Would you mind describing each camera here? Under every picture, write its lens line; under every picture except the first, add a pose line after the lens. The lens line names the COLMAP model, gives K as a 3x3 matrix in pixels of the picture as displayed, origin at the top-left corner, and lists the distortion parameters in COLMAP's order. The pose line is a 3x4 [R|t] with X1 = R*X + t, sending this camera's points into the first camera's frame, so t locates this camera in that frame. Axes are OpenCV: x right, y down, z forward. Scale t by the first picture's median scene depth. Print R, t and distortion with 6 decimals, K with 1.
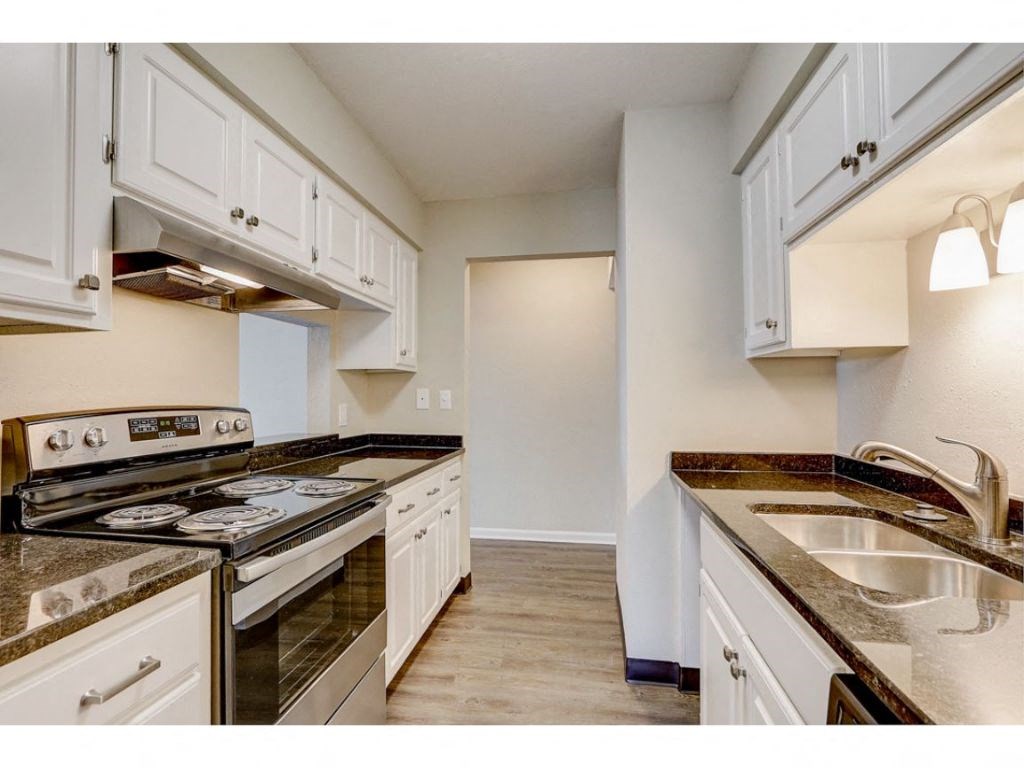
lens RADIAL K [[469.9, 0, 505.8], [0, 469.9, 386.6], [0, 0, 1]] dist [-0.019986, 0.004055]
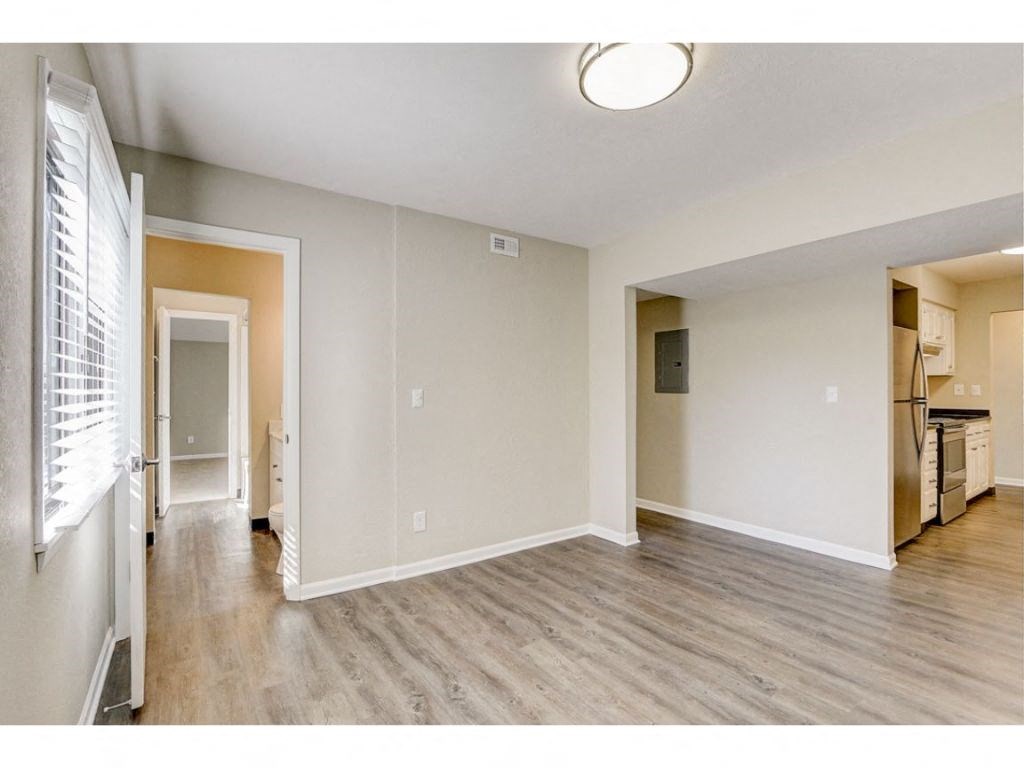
lens RADIAL K [[469.9, 0, 505.8], [0, 469.9, 386.6], [0, 0, 1]] dist [-0.019986, 0.004055]
pose [[0.696820, -0.003932, -0.717235, -0.171639], [0.014056, 0.999868, 0.008175, -0.042241], [0.717108, -0.015778, 0.696783, -2.411376]]
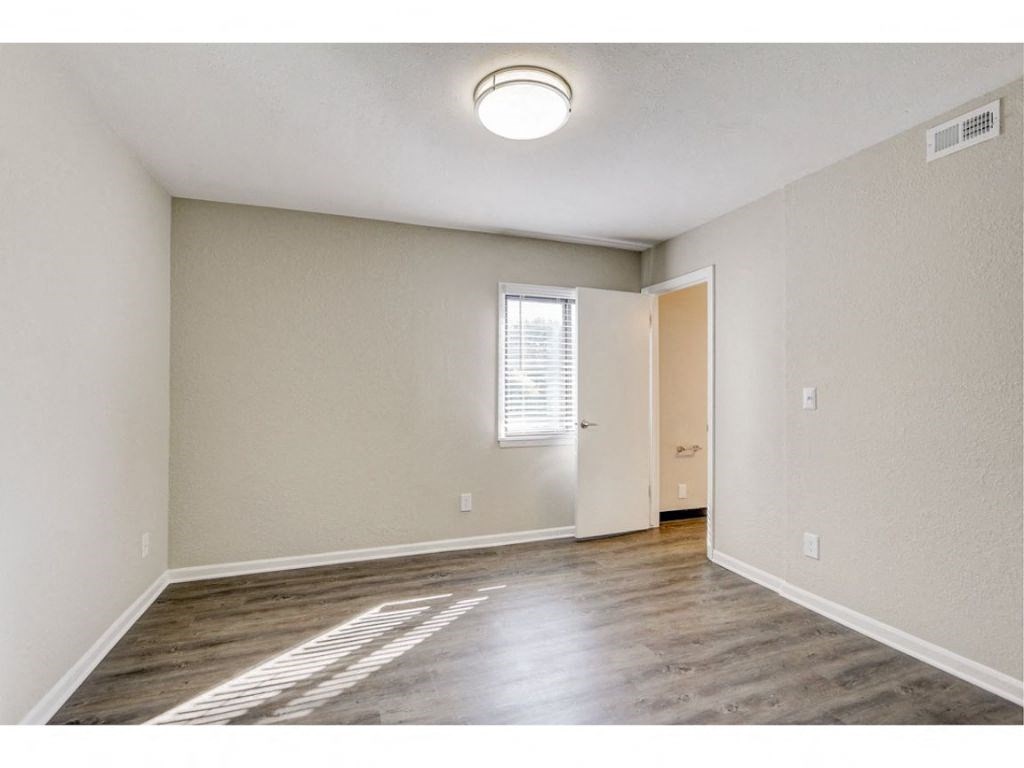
lens RADIAL K [[469.9, 0, 505.8], [0, 469.9, 386.6], [0, 0, 1]] dist [-0.019986, 0.004055]
pose [[-0.872791, -0.001151, -0.488092, -0.109659], [0.011906, 0.999649, -0.023647, -0.005212], [0.487948, -0.026450, -0.872472, -0.719639]]
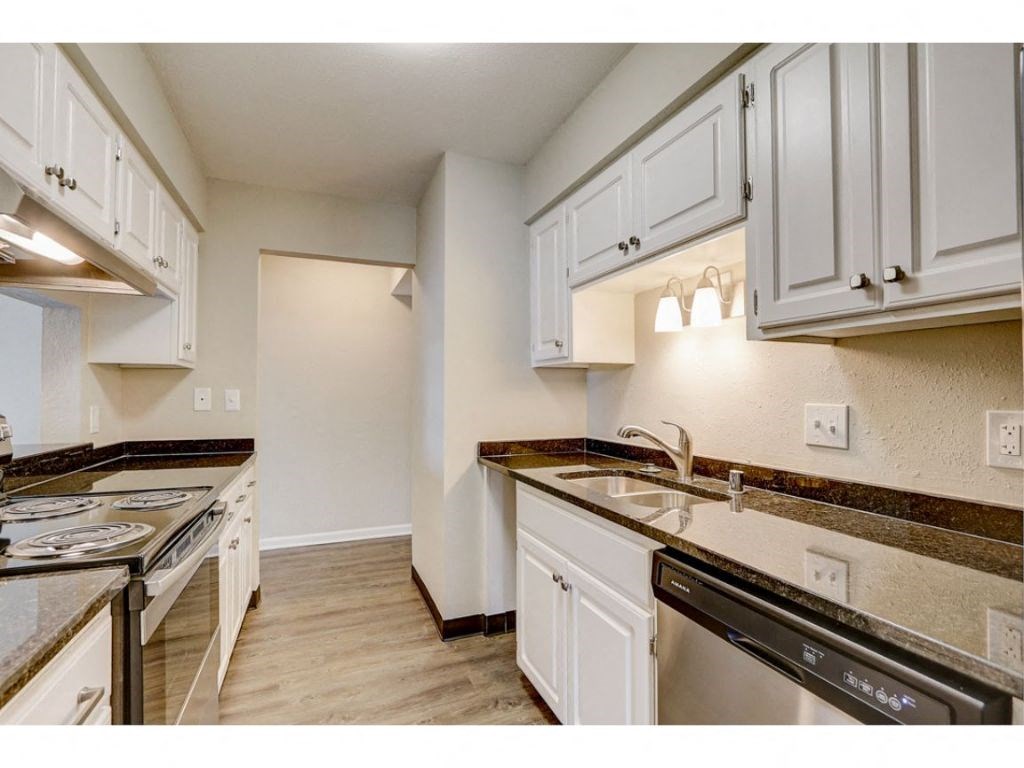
lens RADIAL K [[469.9, 0, 505.8], [0, 469.9, 386.6], [0, 0, 1]] dist [-0.019986, 0.004055]
pose [[0.849239, 0.011764, 0.527877, -0.238104], [-0.011201, 0.999928, -0.004265, -0.000524], [-0.527889, -0.002290, 0.849310, -0.074809]]
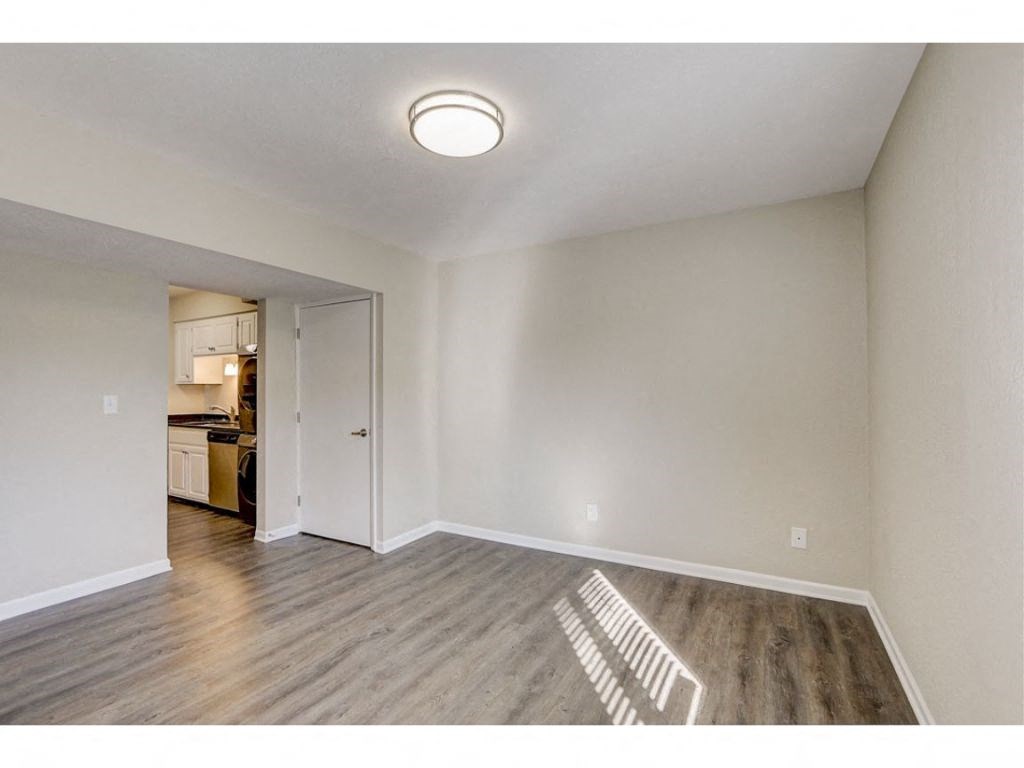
lens RADIAL K [[469.9, 0, 505.8], [0, 469.9, 386.6], [0, 0, 1]] dist [-0.019986, 0.004055]
pose [[0.344202, 0.013502, 0.938799, -1.597580], [-0.012481, 0.999874, -0.009804, -0.042104], [-0.938813, -0.008343, 0.344327, -2.069595]]
